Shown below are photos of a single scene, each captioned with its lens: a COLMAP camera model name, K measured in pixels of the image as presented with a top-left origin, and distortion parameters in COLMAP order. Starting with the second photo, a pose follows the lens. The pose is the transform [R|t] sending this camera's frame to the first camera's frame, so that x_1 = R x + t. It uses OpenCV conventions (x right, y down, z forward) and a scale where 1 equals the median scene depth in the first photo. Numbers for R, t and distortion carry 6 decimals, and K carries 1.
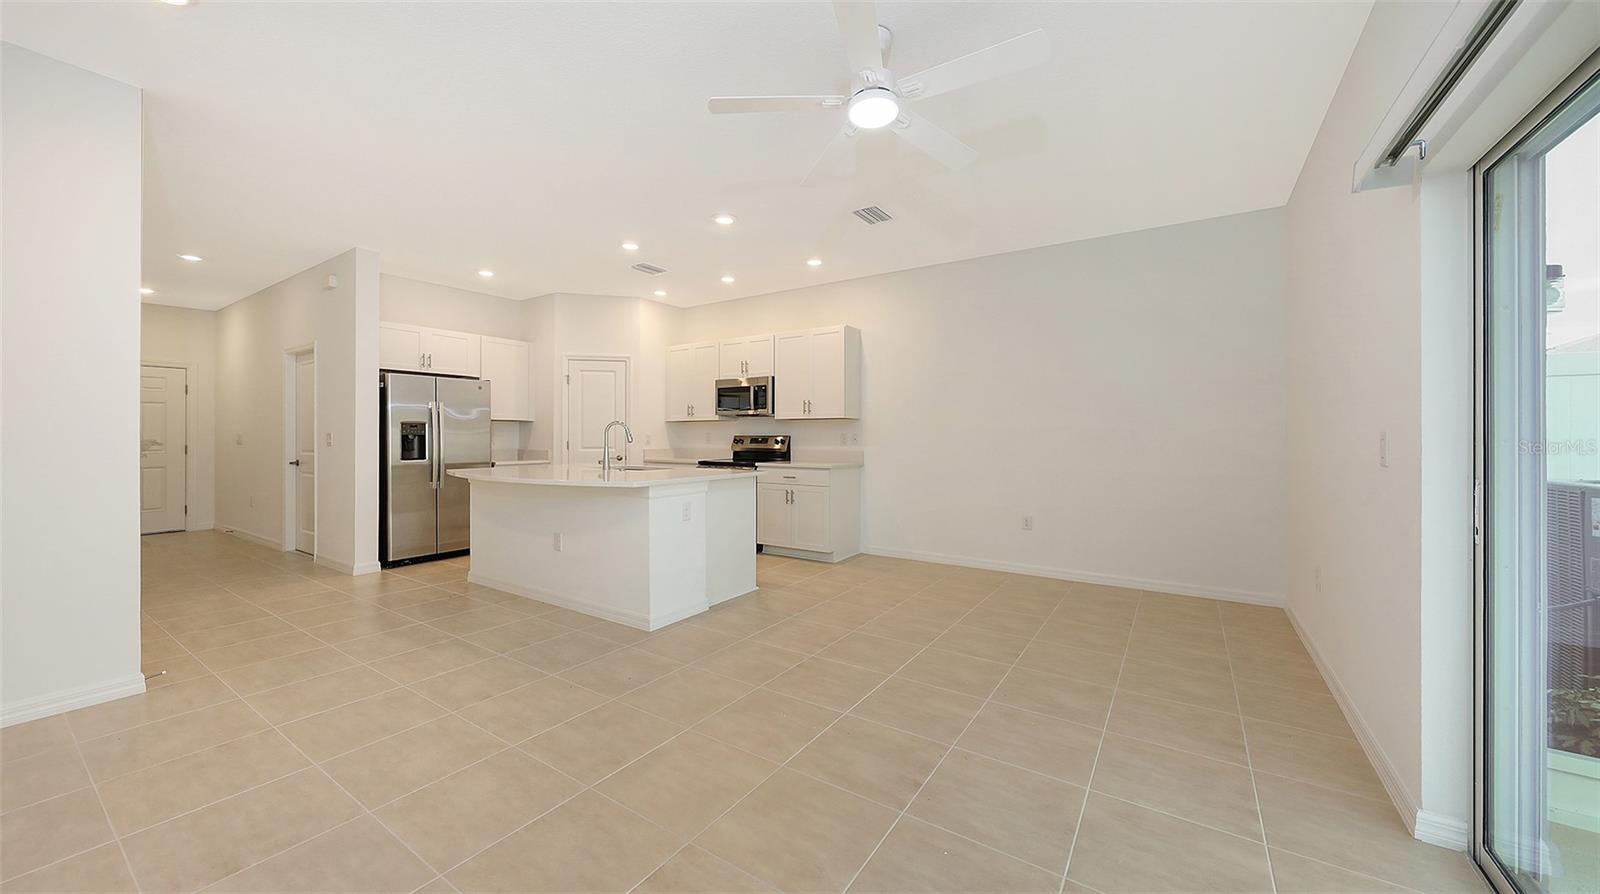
lens RADIAL K [[566.3, 0, 792.6], [0, 566.3, 439.3], [0, 0, 1]] dist [0.006260, -0.000560]
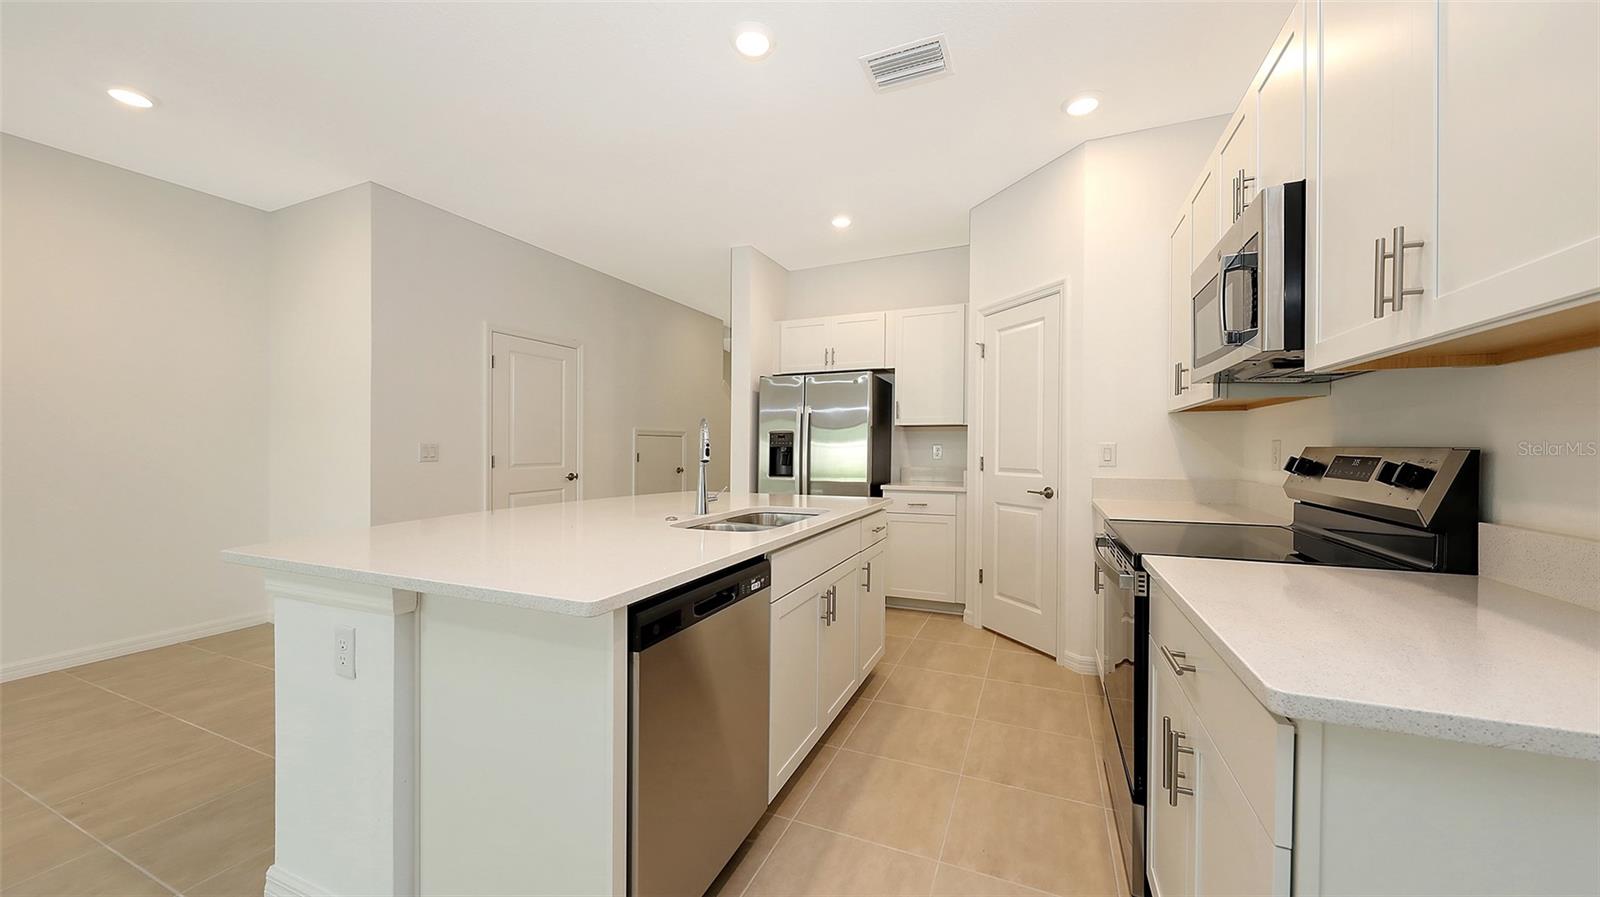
lens RADIAL K [[566.3, 0, 797.8], [0, 566.3, 453.6], [0, 0, 1]] dist [0.006260, -0.000560]
pose [[0.190523, 0.010891, -0.981622, 0.153390], [-0.003231, 0.999940, 0.010467, -0.006359], [0.981677, 0.001177, 0.190547, 0.783489]]
